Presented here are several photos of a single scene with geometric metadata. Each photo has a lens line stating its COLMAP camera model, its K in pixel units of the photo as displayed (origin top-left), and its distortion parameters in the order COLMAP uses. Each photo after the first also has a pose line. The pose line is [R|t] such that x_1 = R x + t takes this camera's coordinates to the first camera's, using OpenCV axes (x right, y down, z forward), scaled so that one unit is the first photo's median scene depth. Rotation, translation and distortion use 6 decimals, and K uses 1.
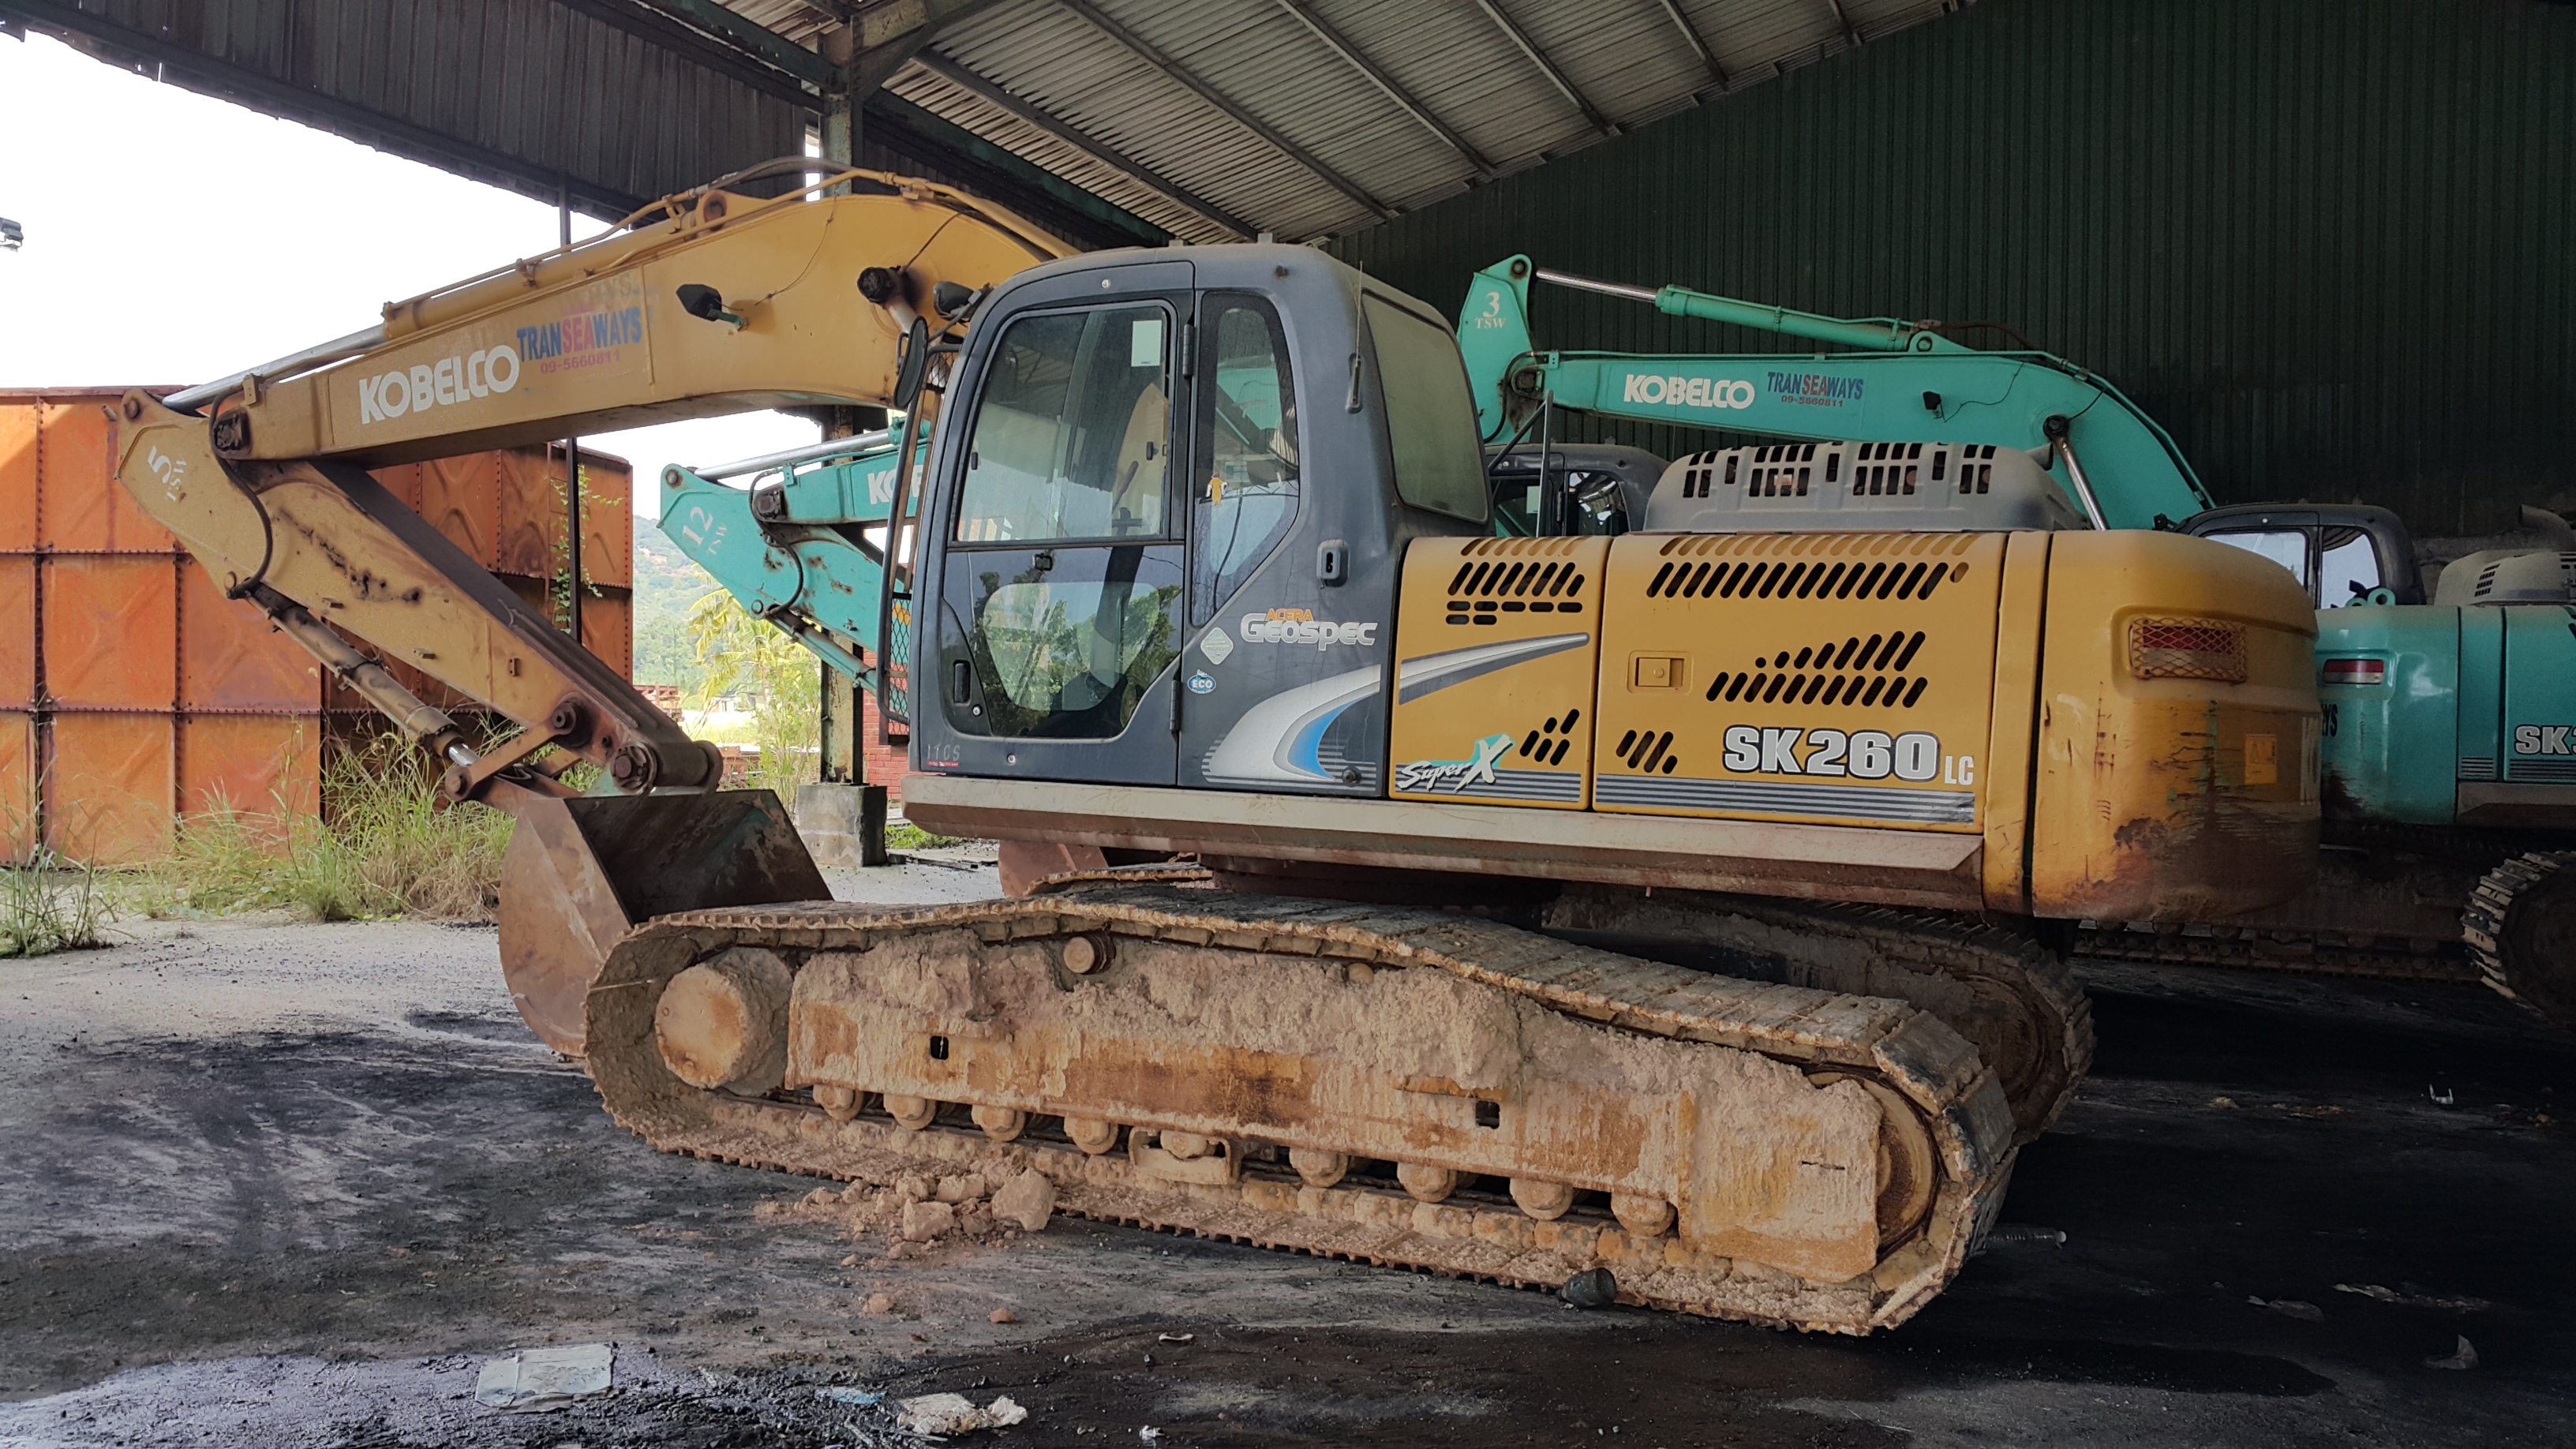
lens RADIAL K [[2028.7, 0, 1289.8], [0, 2028.7, 807.1], [0, 0, 1]] dist [0.140673, -0.216850]
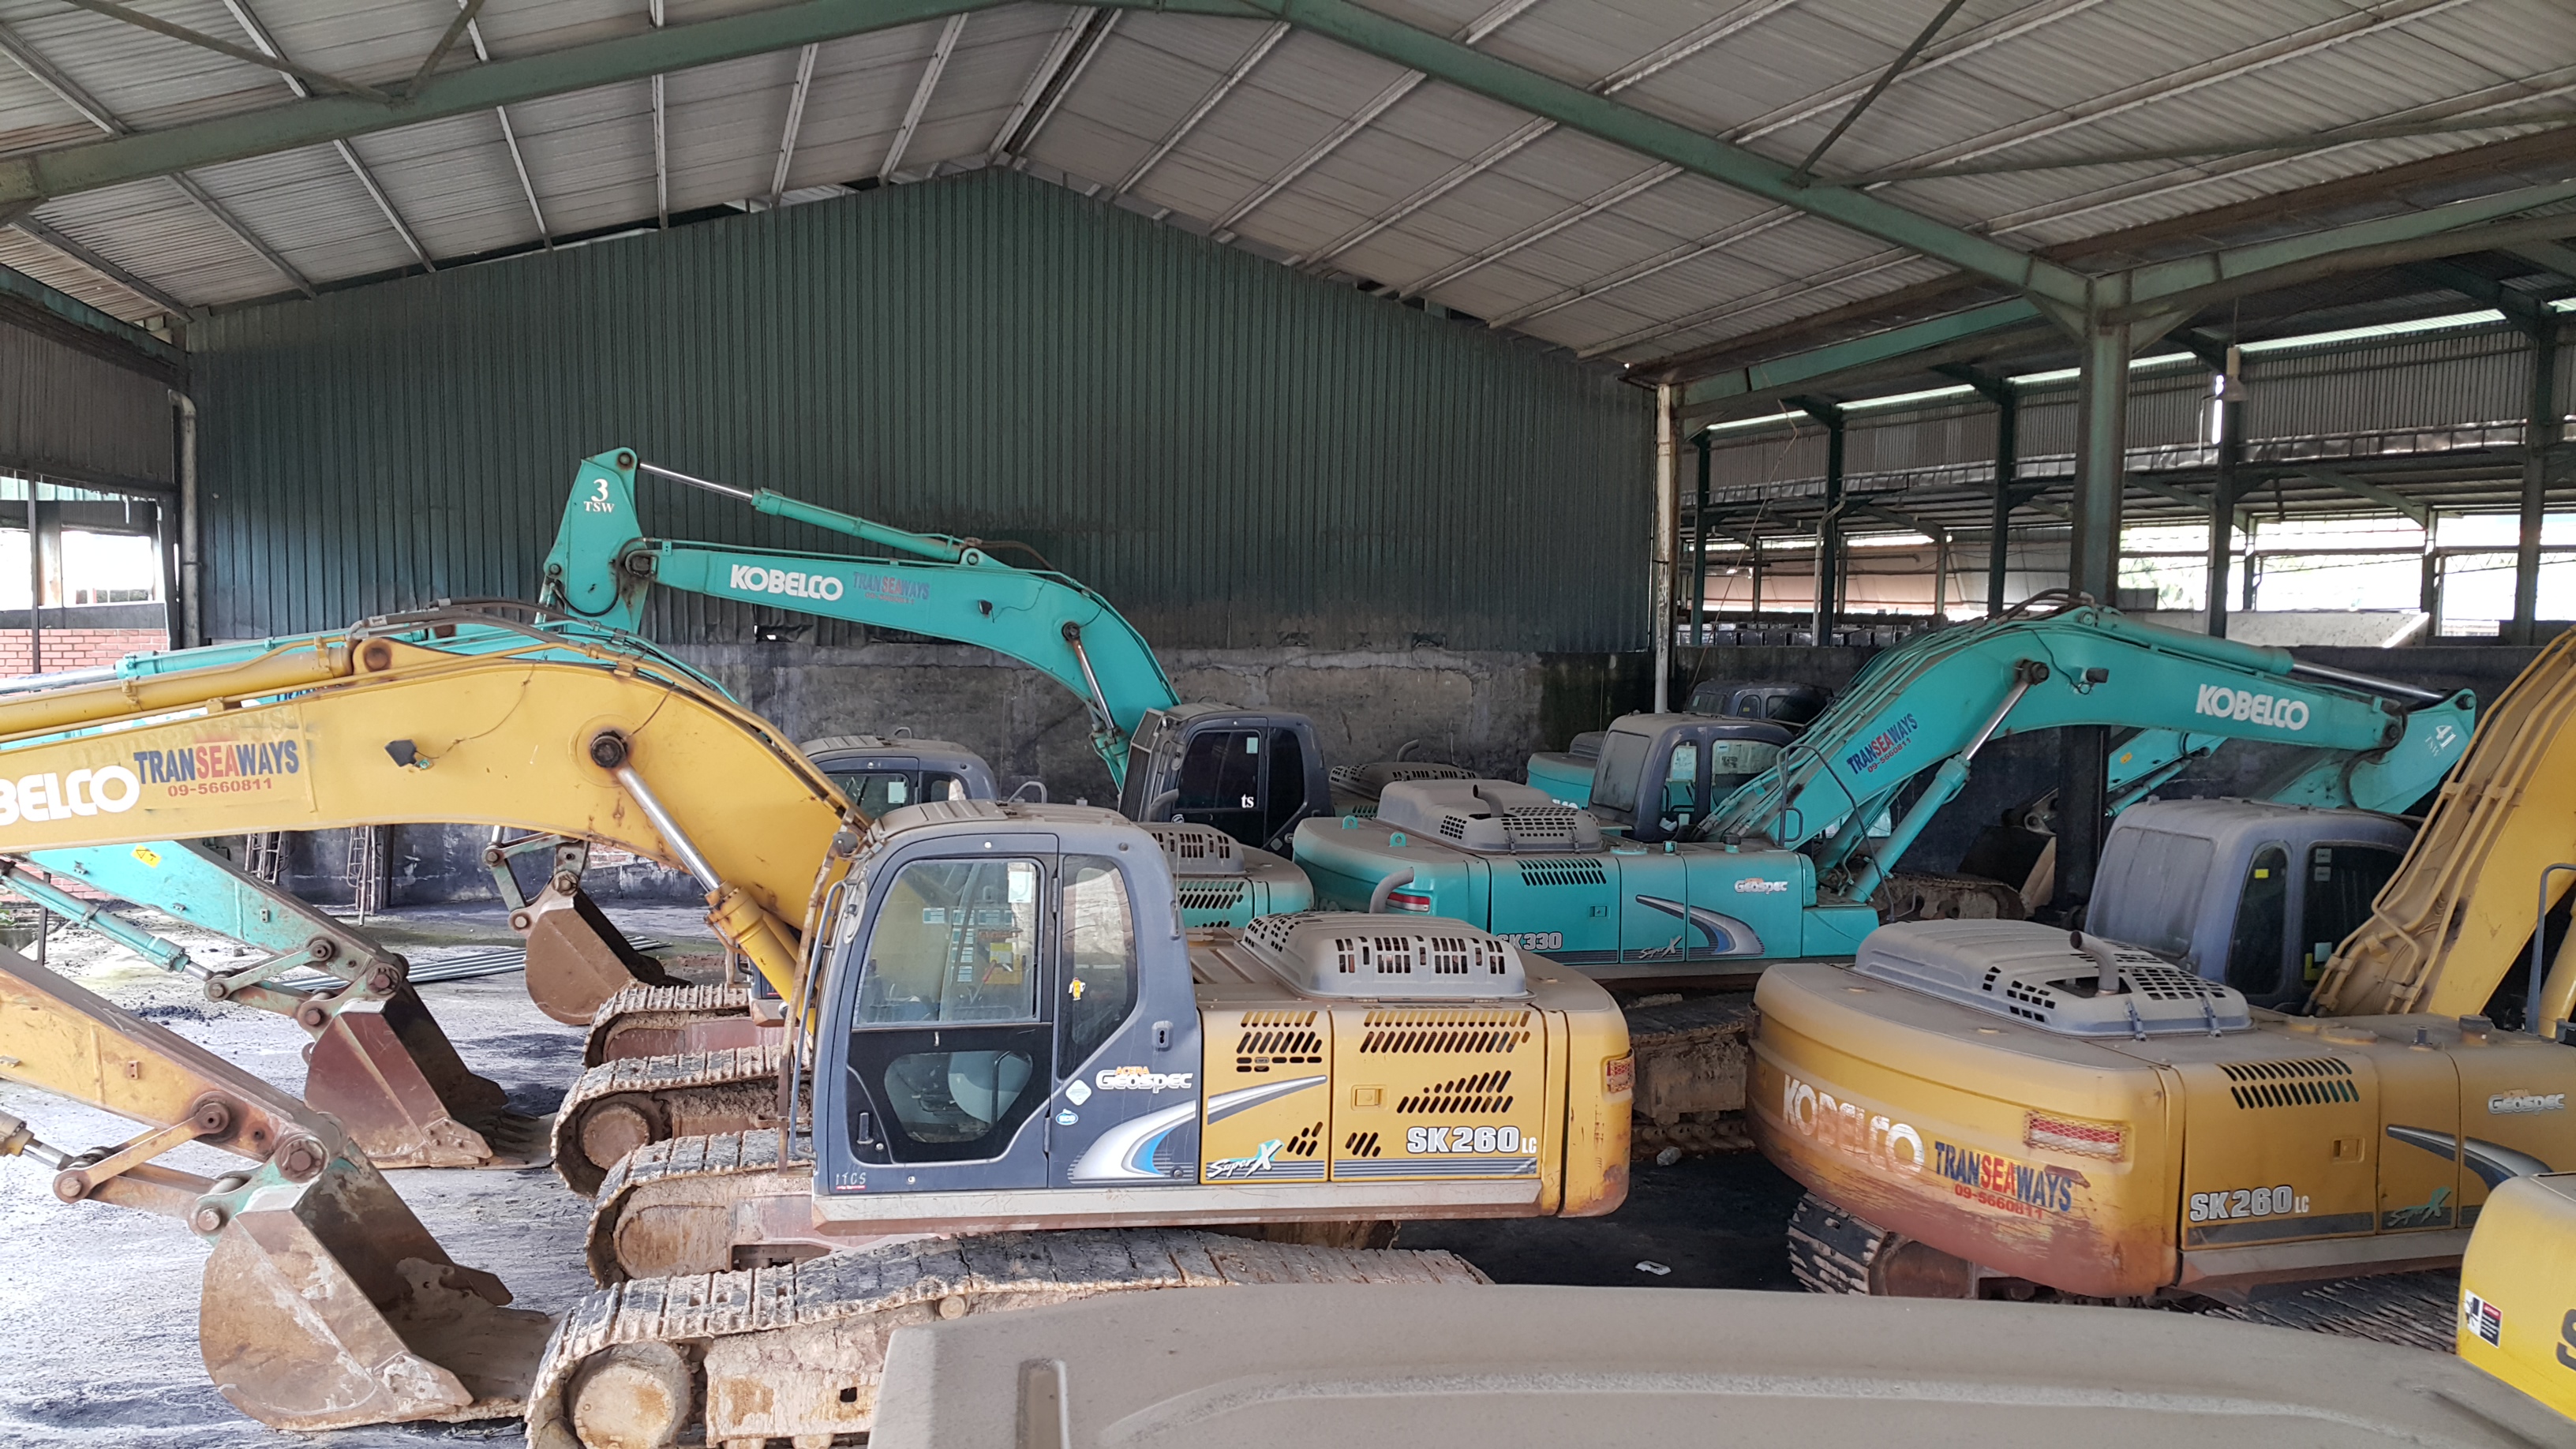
lens RADIAL K [[2061.7, 0, 1213.5], [0, 2061.7, 804.6], [0, 0, 1]] dist [0.121307, -0.229672]
pose [[0.794217, -0.060999, 0.604565, -0.866431], [0.022594, 0.997225, 0.070935, -0.398614], [-0.607214, -0.042679, 0.793391, -0.244268]]
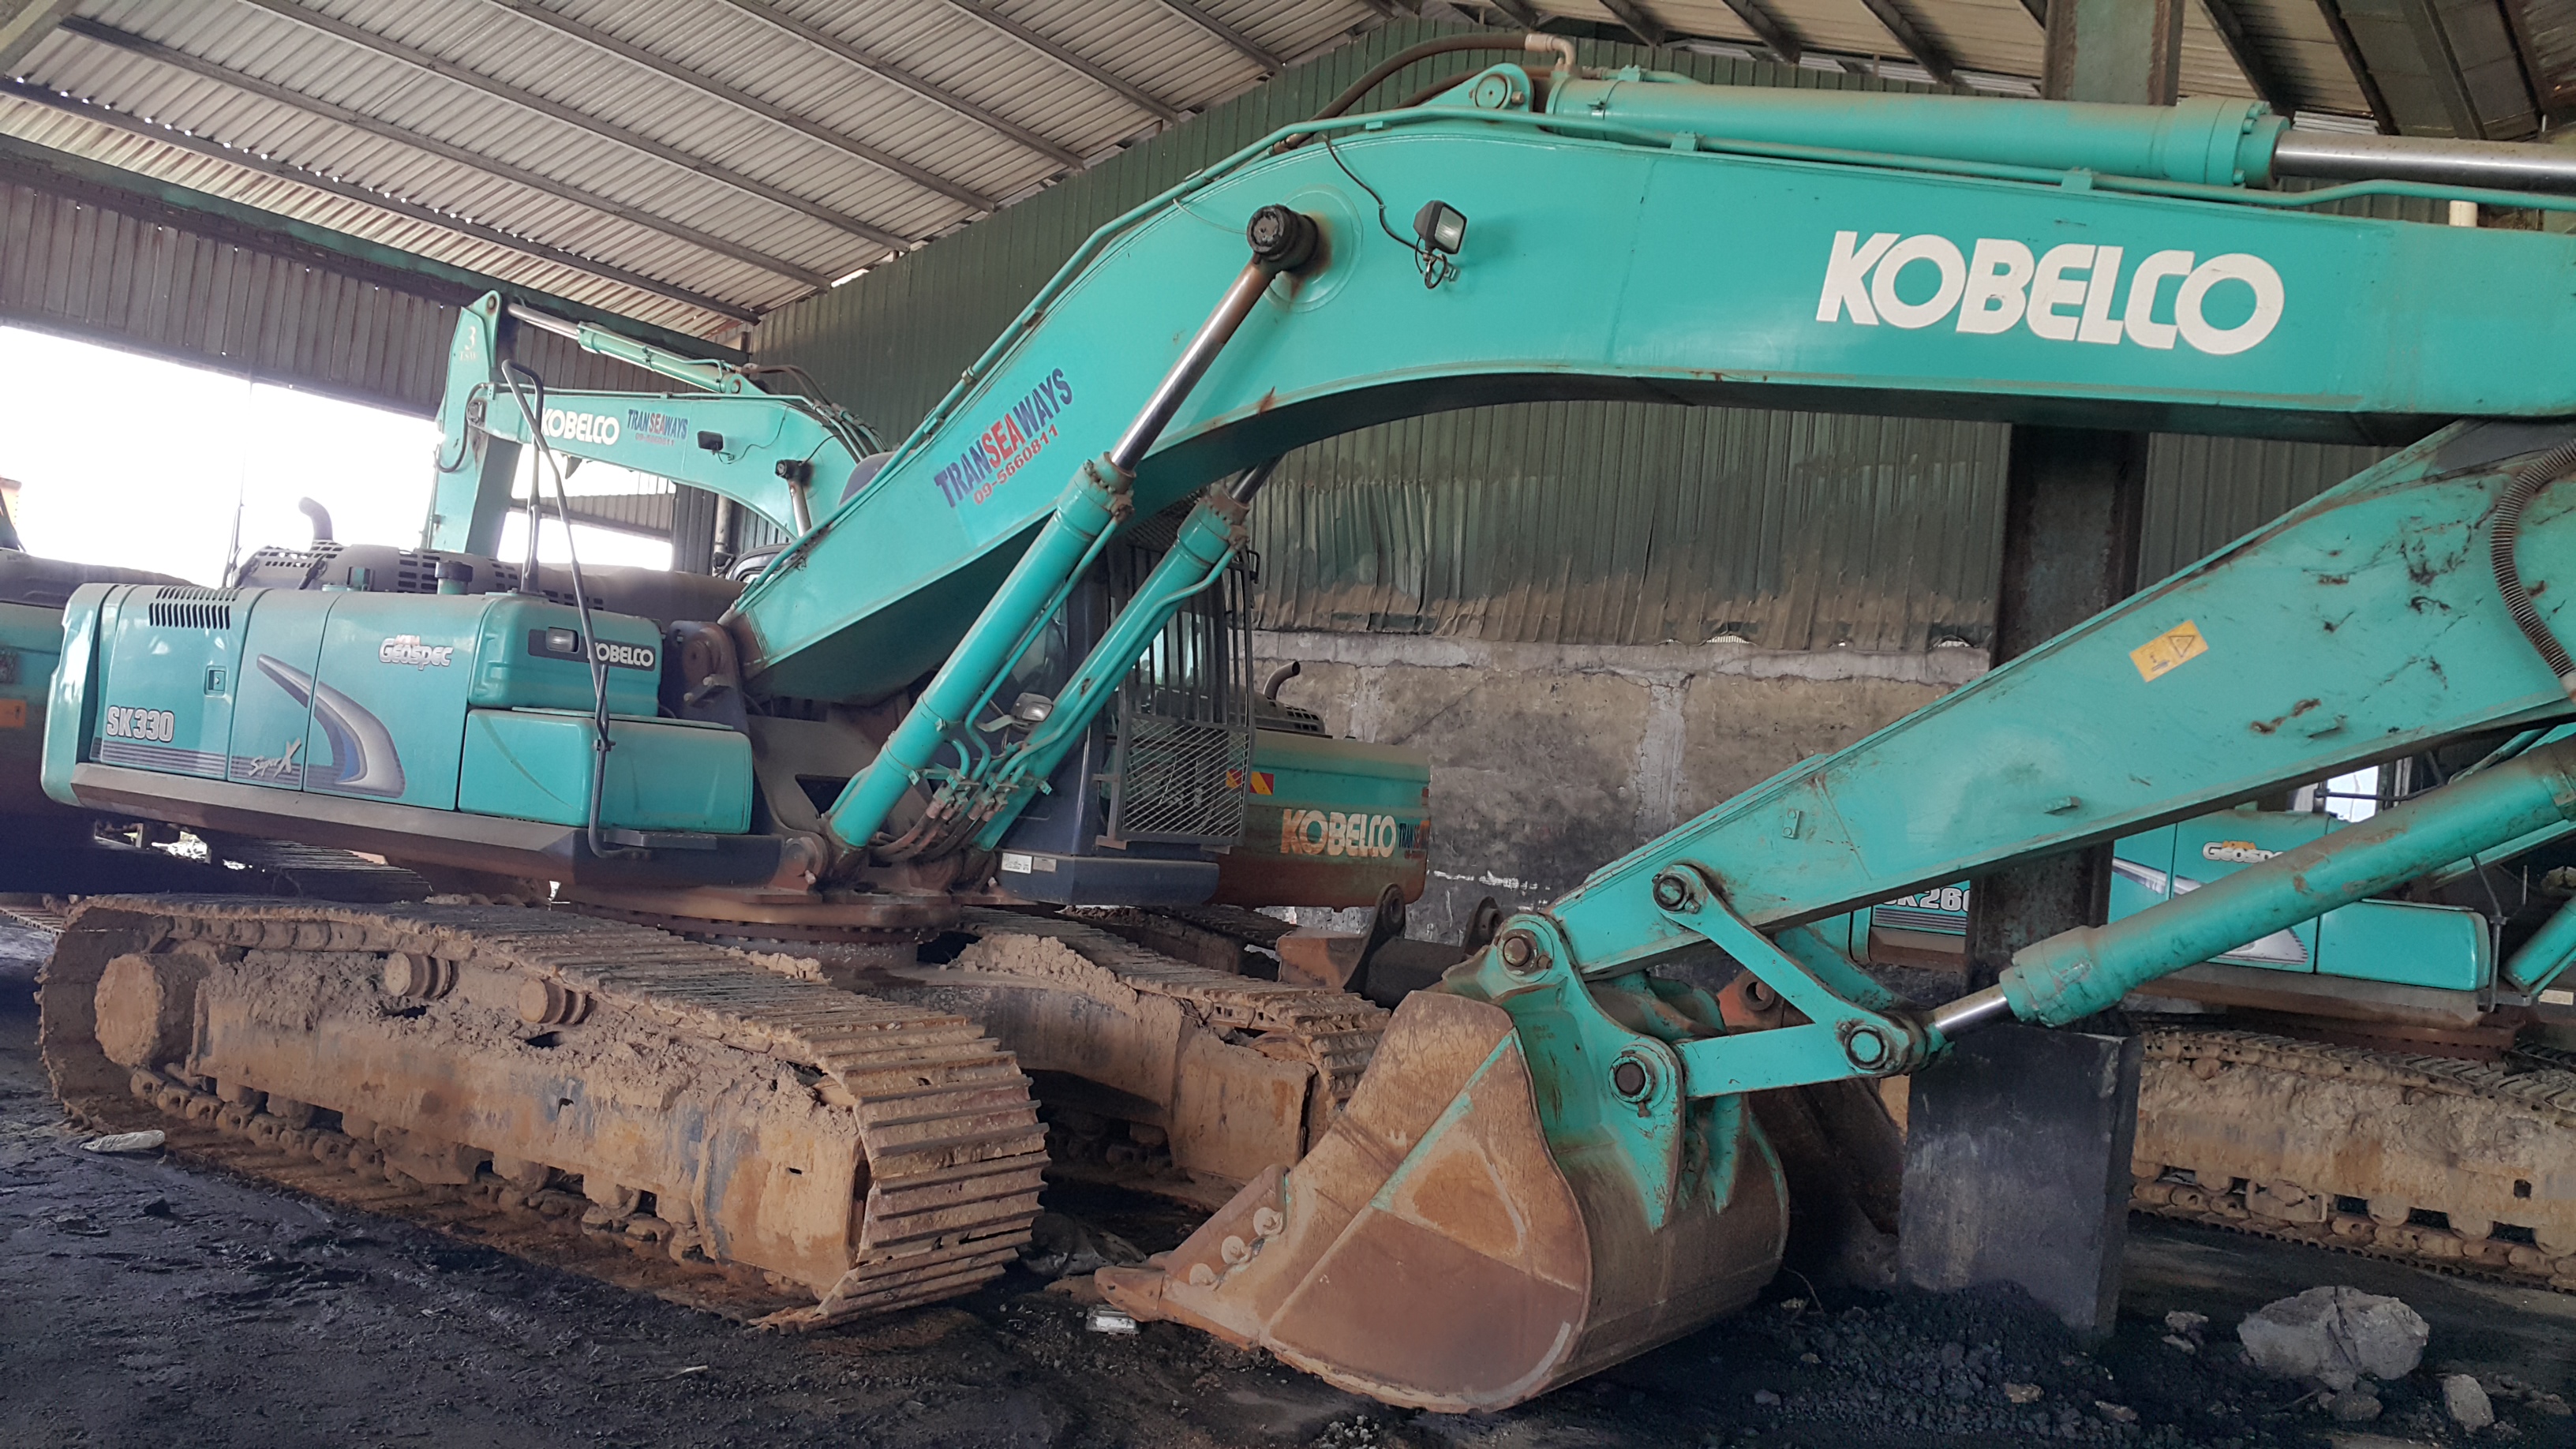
lens RADIAL K [[2085.6, 0, 1244.4], [0, 2085.6, 792.0], [0, 0, 1]] dist [0.089151, -0.166491]
pose [[0.962340, 0.080430, -0.259677, 2.023008], [-0.099201, 0.993258, -0.059989, 0.007665], [0.253101, 0.083490, 0.963830, 0.284564]]
